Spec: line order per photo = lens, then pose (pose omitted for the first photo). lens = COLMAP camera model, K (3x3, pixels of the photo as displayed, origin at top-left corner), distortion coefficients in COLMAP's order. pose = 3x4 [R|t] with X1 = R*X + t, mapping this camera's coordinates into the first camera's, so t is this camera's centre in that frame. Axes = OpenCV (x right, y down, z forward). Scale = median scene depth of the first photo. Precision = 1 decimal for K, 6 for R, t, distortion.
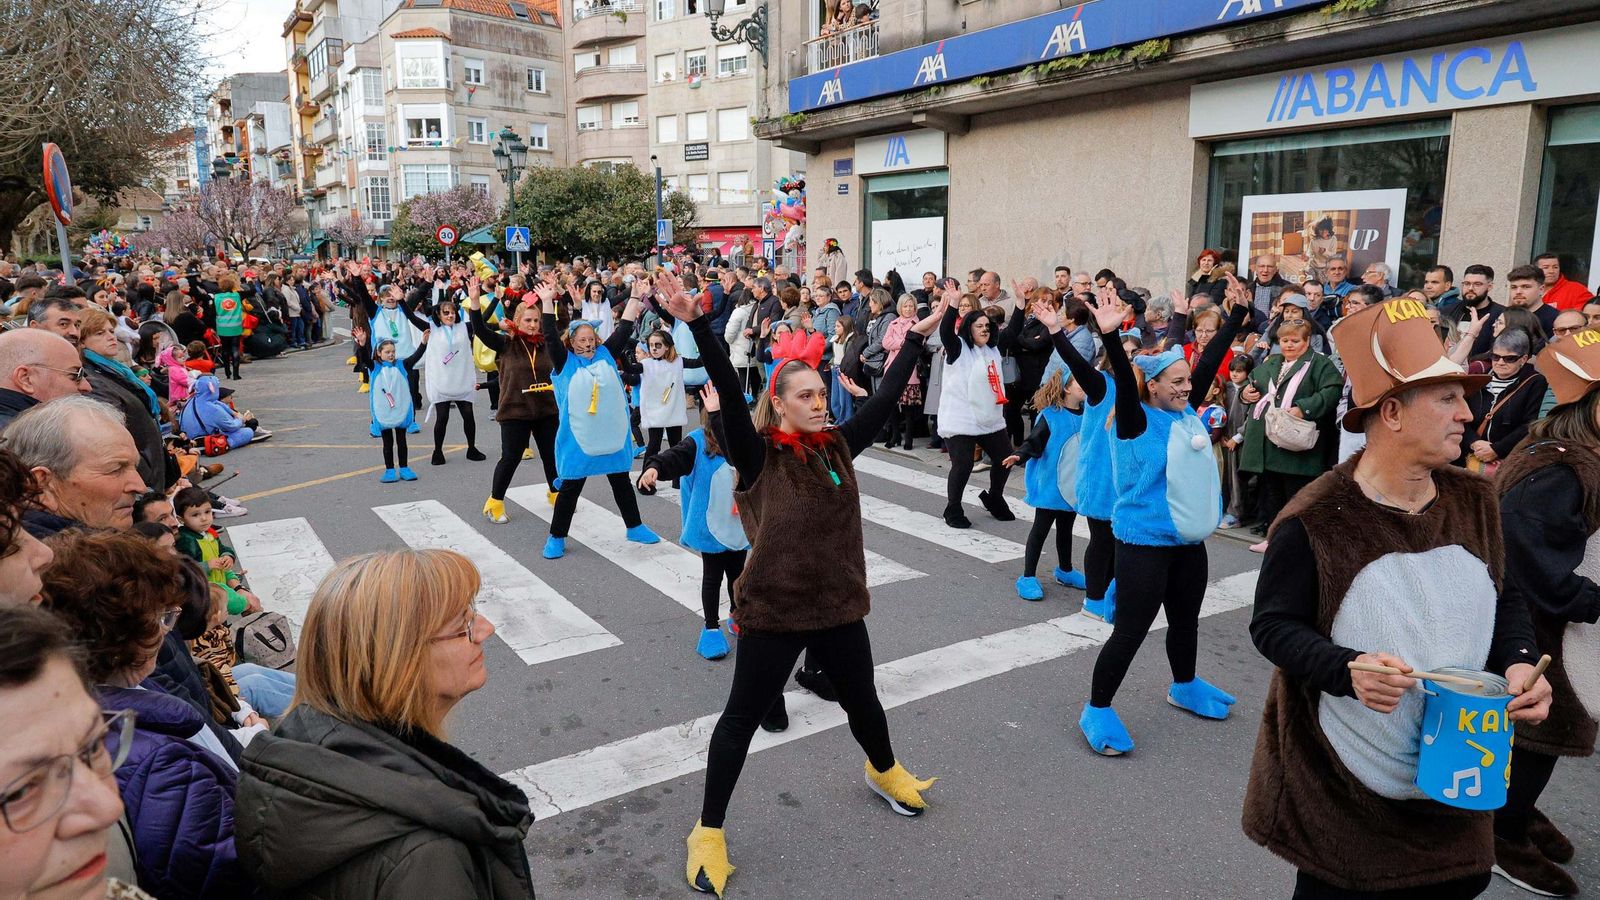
lens RADIAL K [[1061.5, 0, 800.0], [0, 1061.5, 450.0], [0, 0, 1]] dist [0.007789, 0.000253]
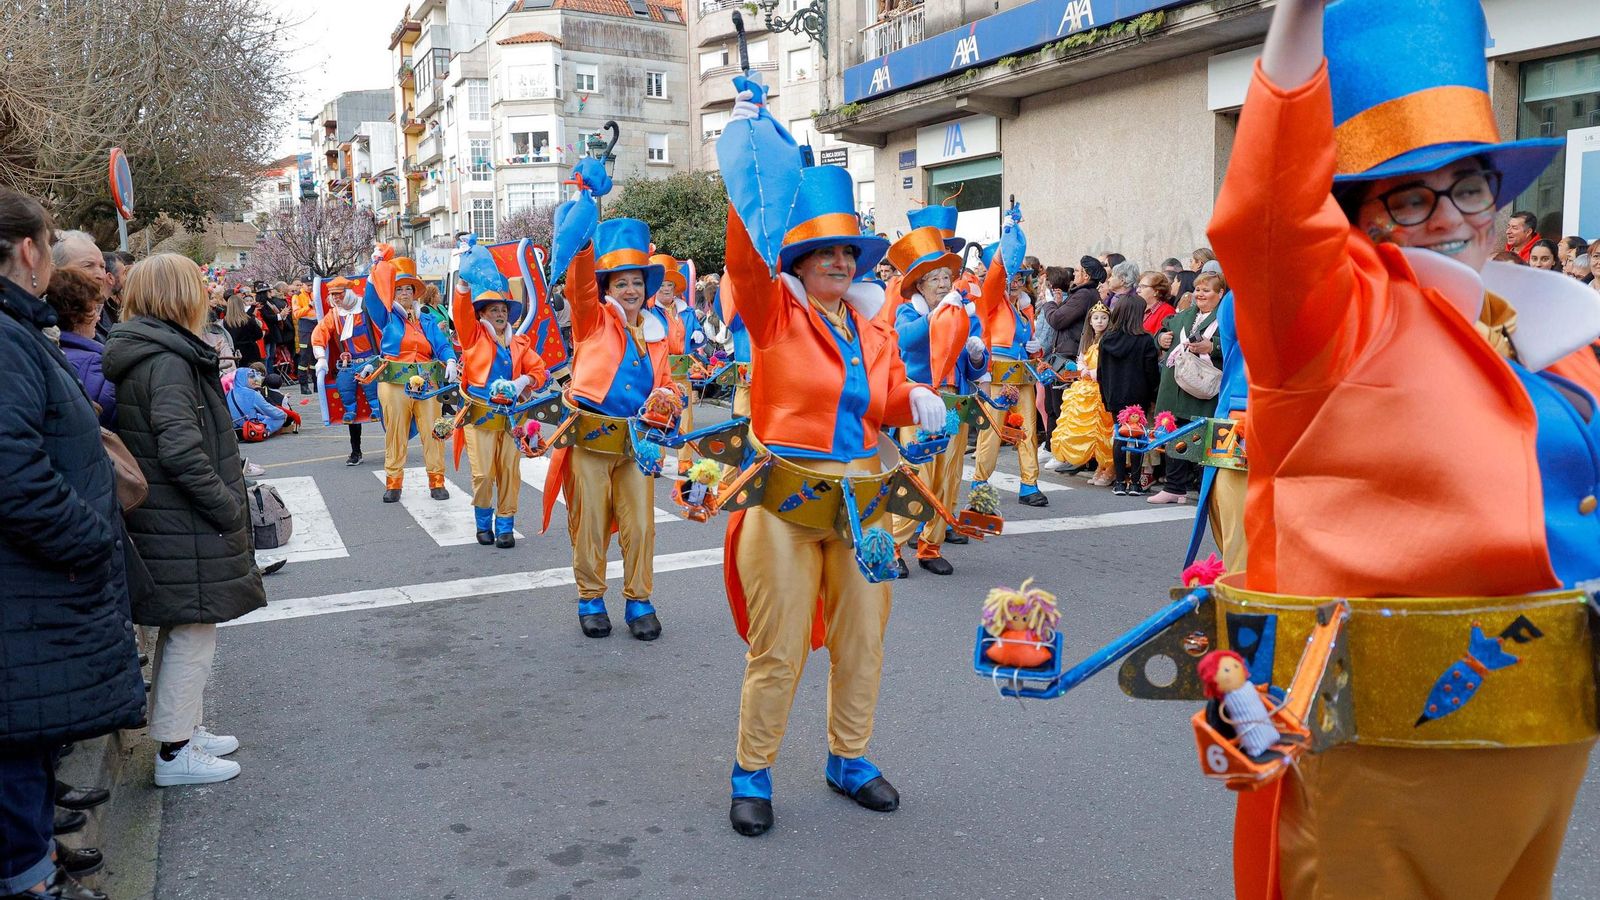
lens RADIAL K [[1336.9, 0, 800.0], [0, 1336.9, 450.0], [0, 0, 1]] dist [0.001336, -0.002835]
pose [[0.988110, 0.002671, -0.153727, 0.040736], [-0.012382, 0.997984, -0.062250, 0.019399], [0.153250, 0.063413, 0.986151, -0.047745]]
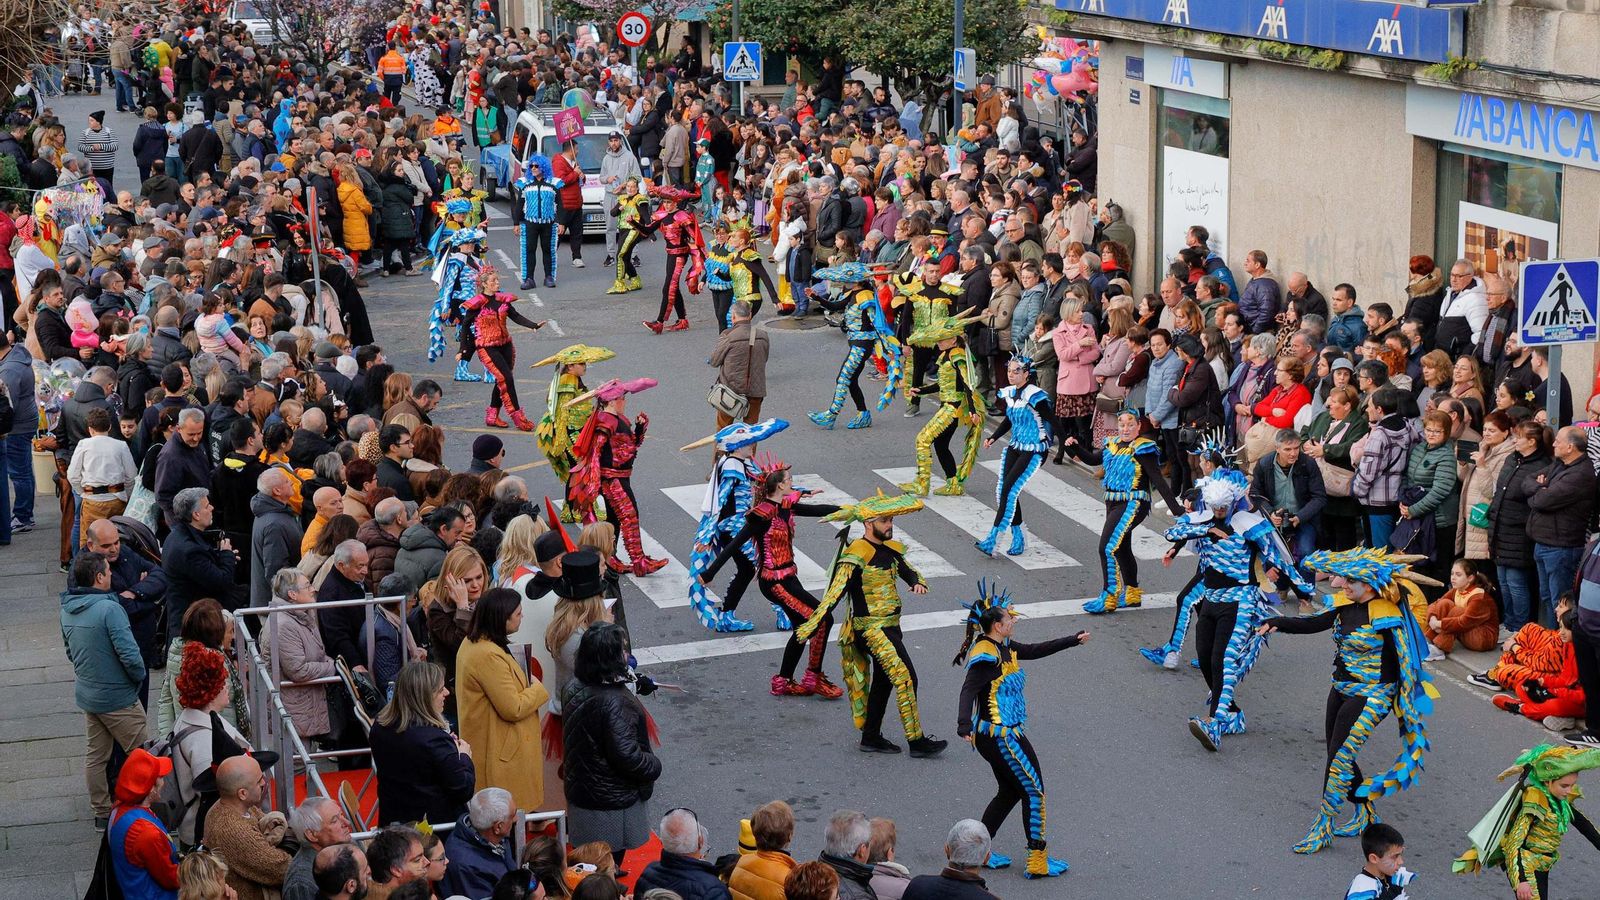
lens RADIAL K [[2882.4, 0, 800.0], [0, 2882.4, 450.0], [0, 0, 1]] dist [-0.045106, -0.200676]
pose [[0.965536, 0.044523, -0.256433, 0.109661], [-0.035982, 0.998633, 0.037905, -0.021192], [0.257770, -0.027372, 0.965818, -0.326008]]
